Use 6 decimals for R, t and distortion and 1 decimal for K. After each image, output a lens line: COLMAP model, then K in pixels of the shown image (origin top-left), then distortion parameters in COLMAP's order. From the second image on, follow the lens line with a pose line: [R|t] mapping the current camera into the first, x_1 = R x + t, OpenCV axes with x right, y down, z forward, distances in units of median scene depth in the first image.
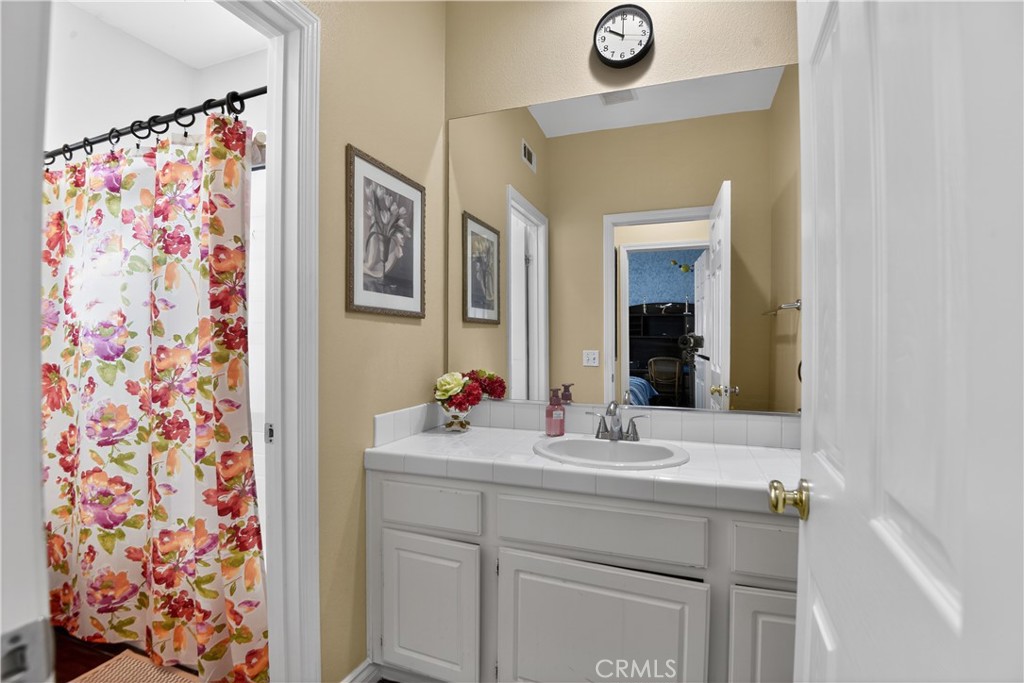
lens RADIAL K [[474.2, 0, 488.7], [0, 474.2, 331.9], [0, 0, 1]] dist [-0.038507, -0.005957]
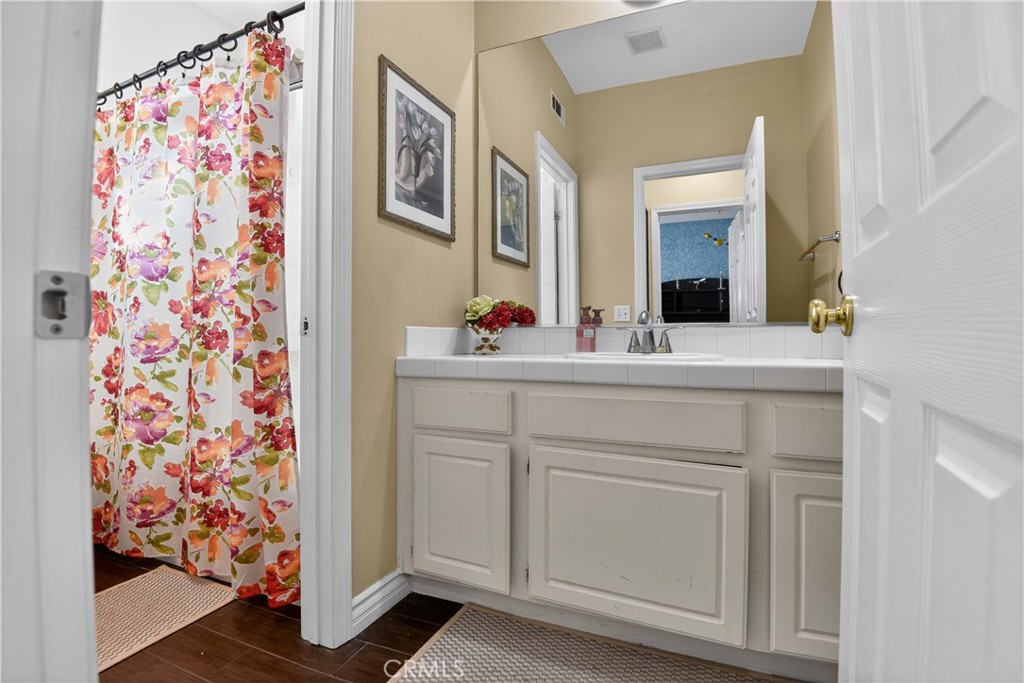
lens RADIAL K [[474.2, 0, 490.7], [0, 474.2, 332.7], [0, 0, 1]] dist [-0.038507, -0.005957]
pose [[0.998307, -0.003579, -0.058048, -0.001069], [0.002786, 0.999902, -0.013738, 0.200132], [0.058092, 0.013553, 0.998219, -0.002448]]
